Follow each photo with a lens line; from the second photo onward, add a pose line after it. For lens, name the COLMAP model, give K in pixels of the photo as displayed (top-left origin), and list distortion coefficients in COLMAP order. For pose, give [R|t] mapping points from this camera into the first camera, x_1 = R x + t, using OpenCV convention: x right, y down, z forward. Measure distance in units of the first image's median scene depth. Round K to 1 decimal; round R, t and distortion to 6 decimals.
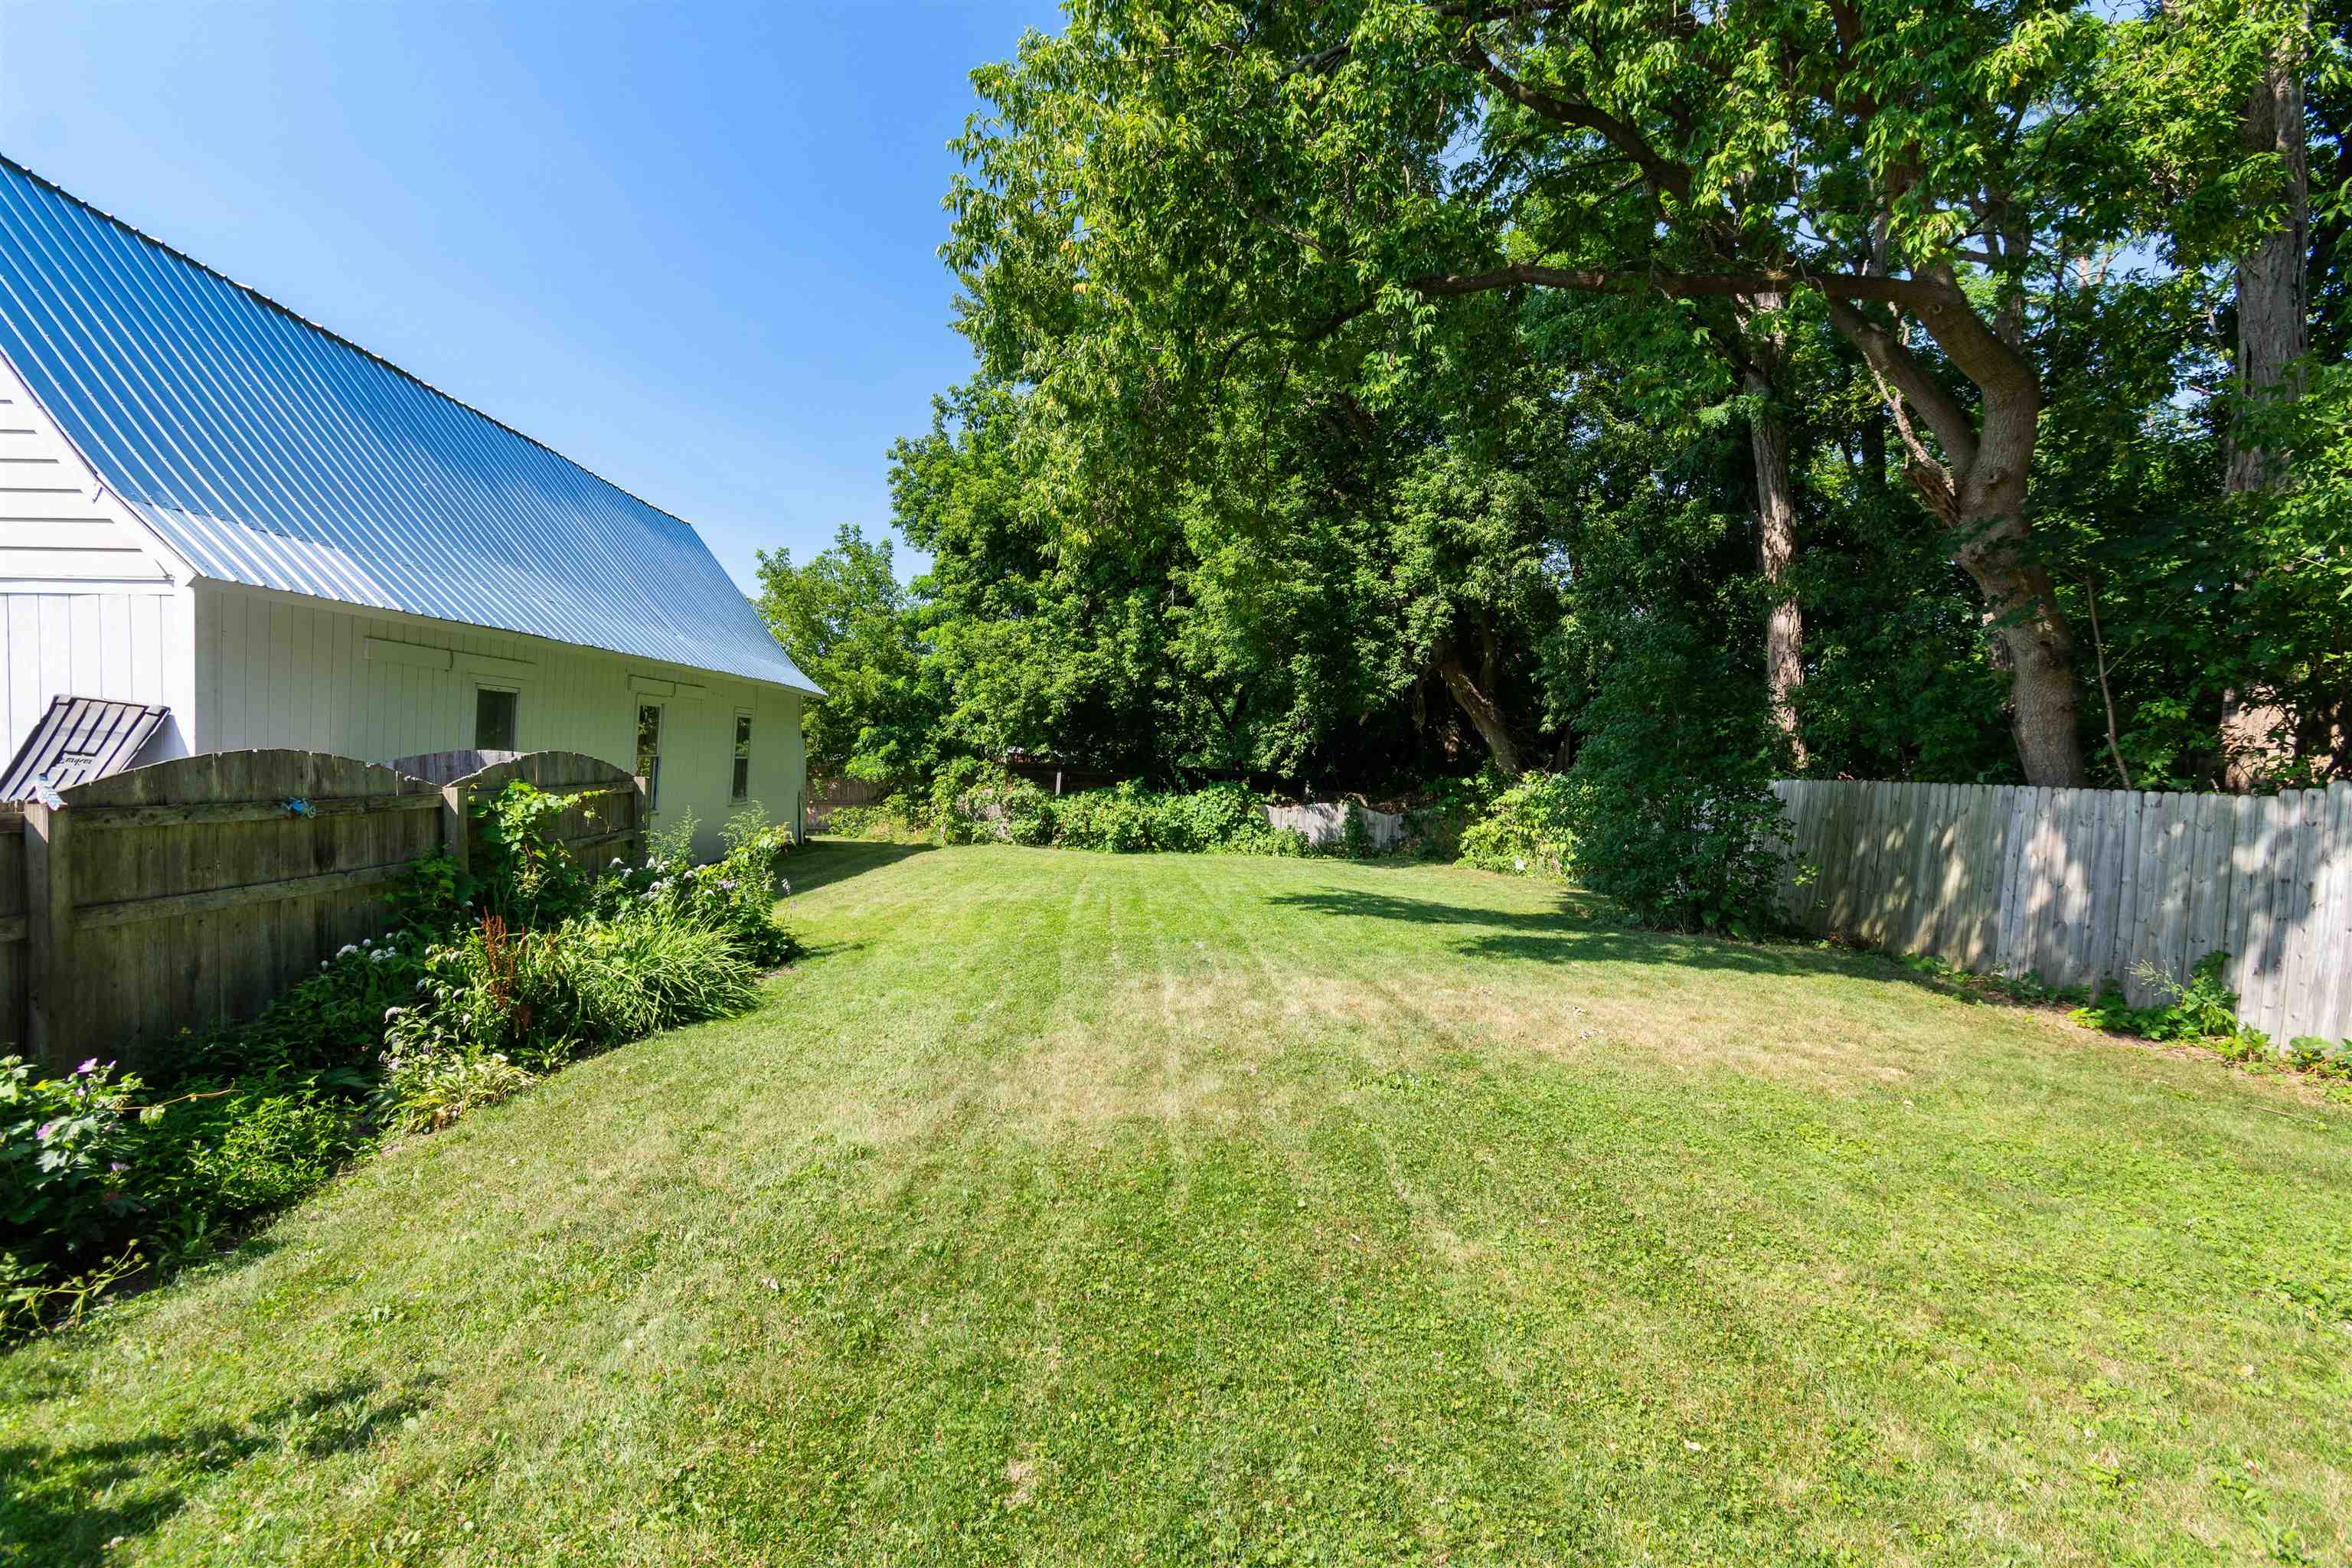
lens RADIAL K [[1080.4, 0, 1172.5], [0, 1080.4, 789.7], [0, 0, 1]] dist [0.003800, 0.001136]
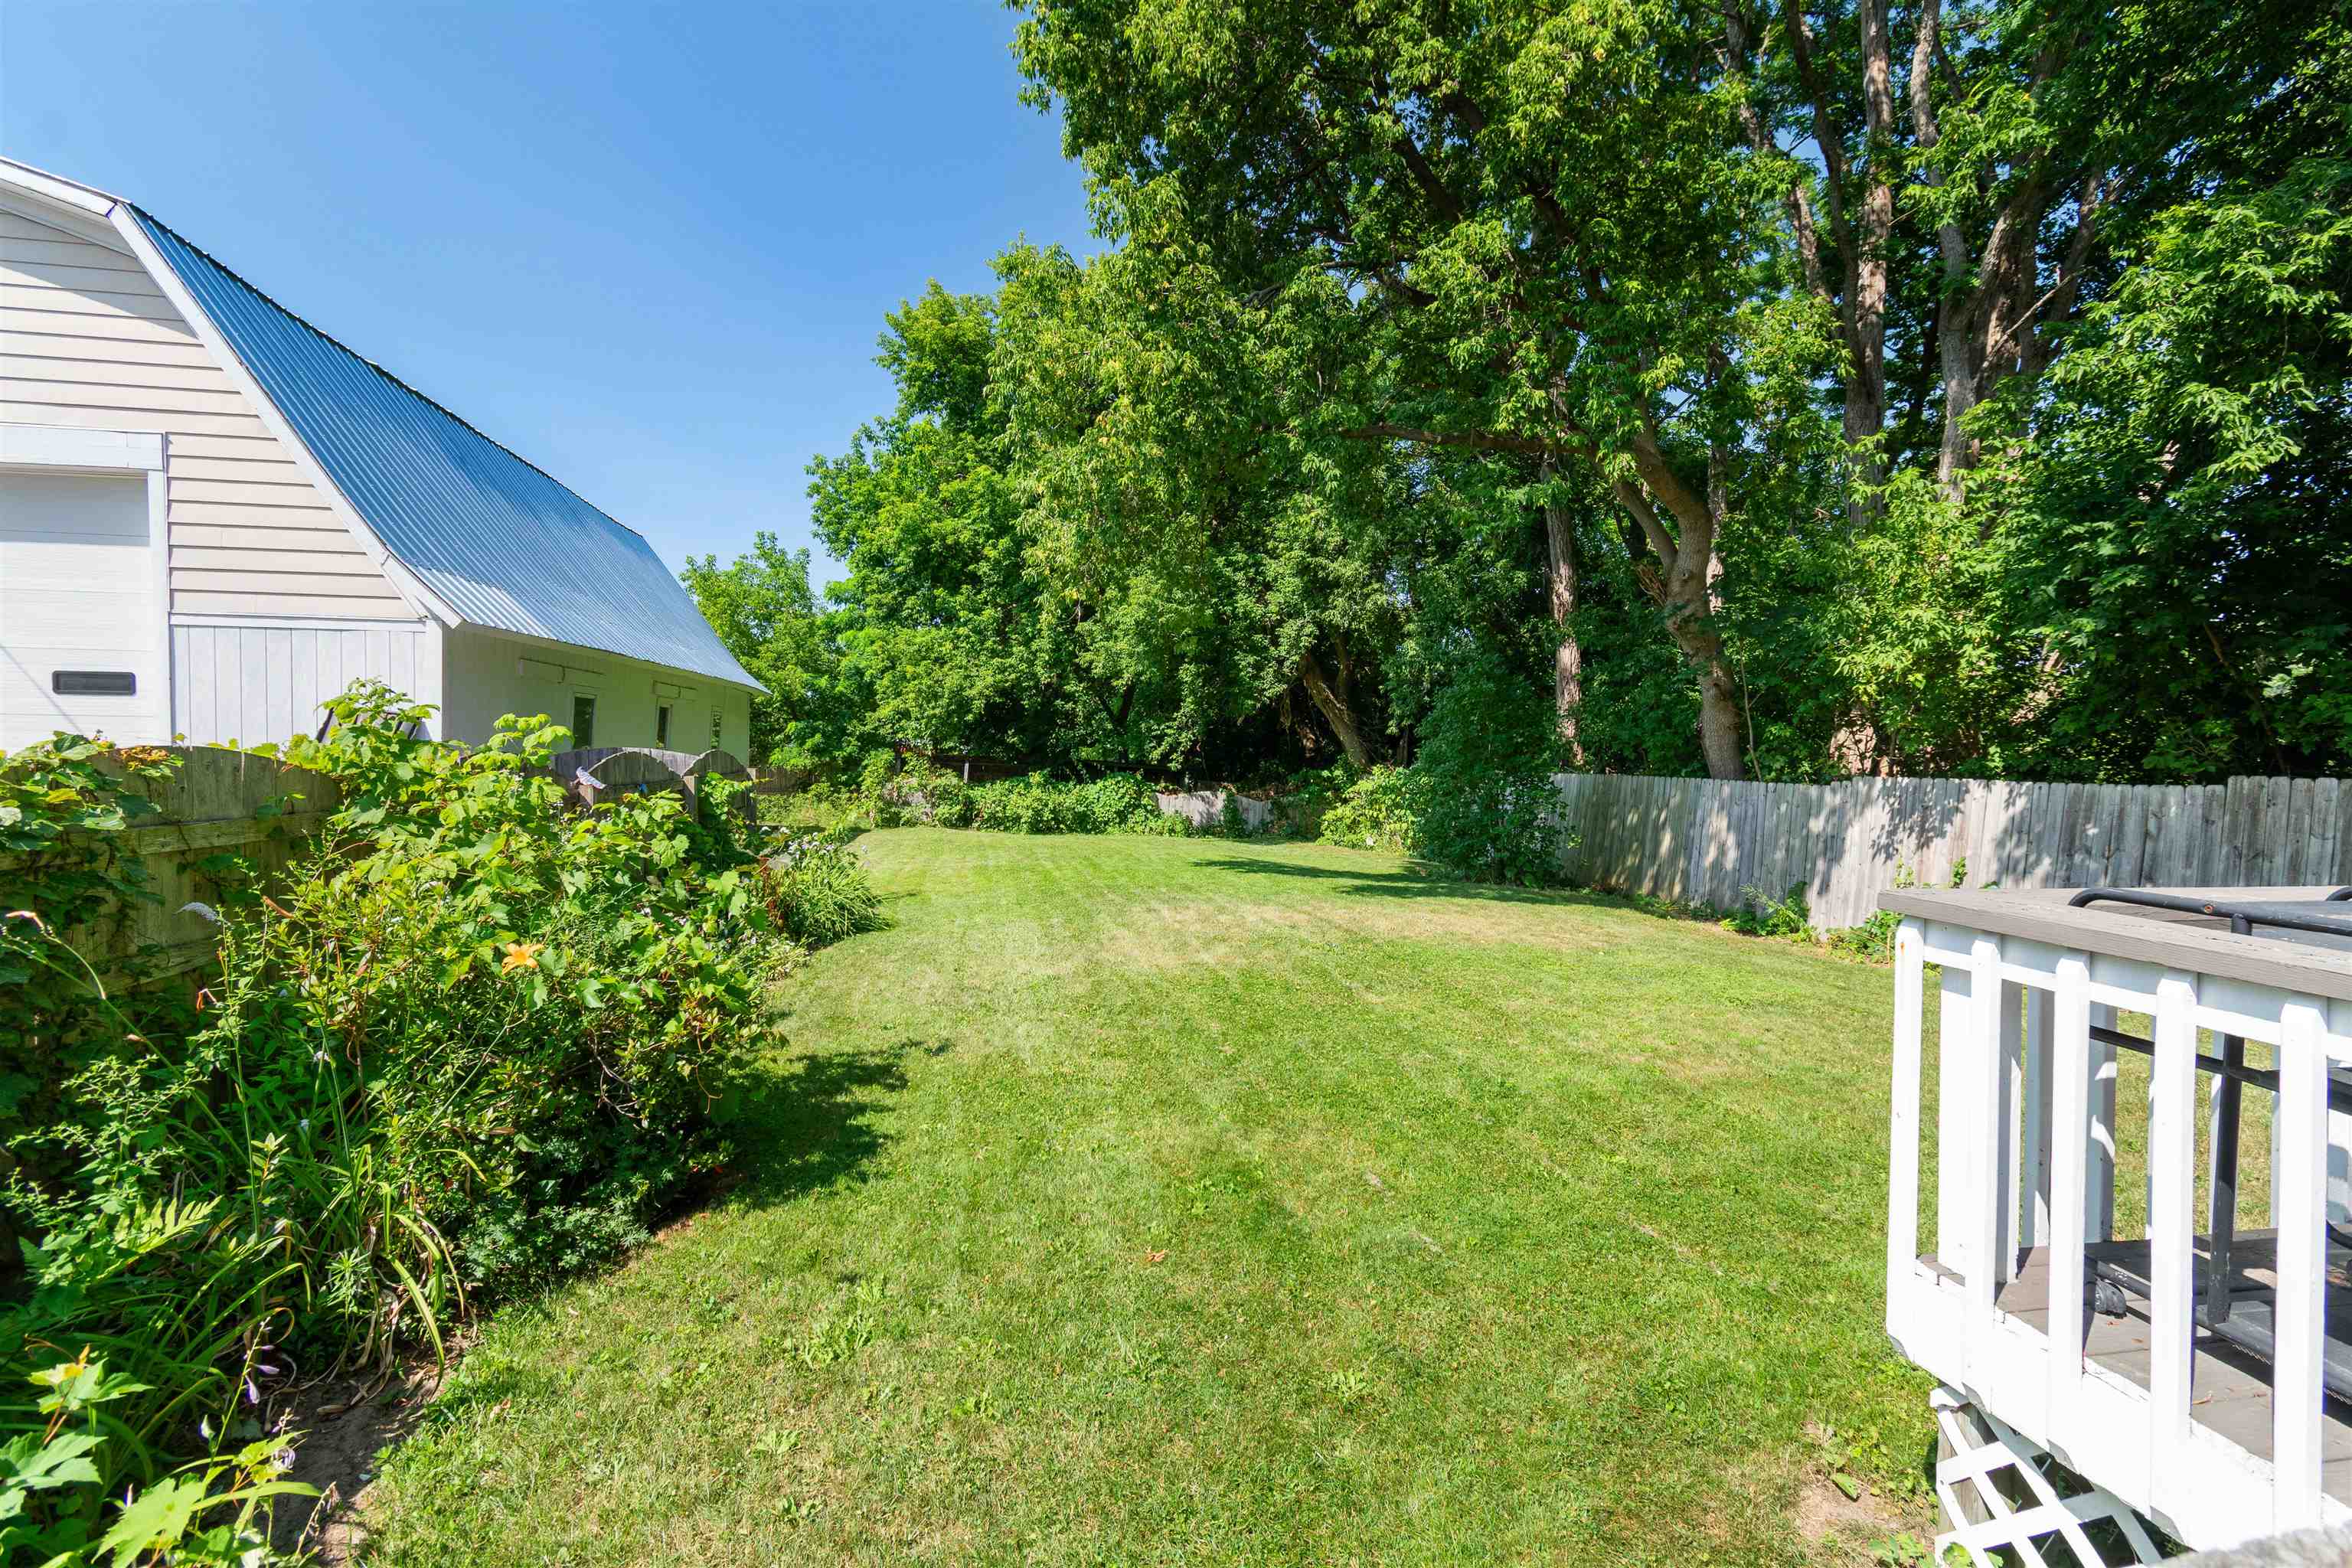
lens RADIAL K [[1080.4, 0, 1162.1], [0, 1080.4, 790.9], [0, 0, 1]] dist [0.003800, 0.001136]
pose [[0.990828, 0.002609, 0.135102, -0.074034], [-0.004033, 0.999939, 0.010270, 0.000079], [-0.135067, -0.010721, 0.990779, -0.173804]]
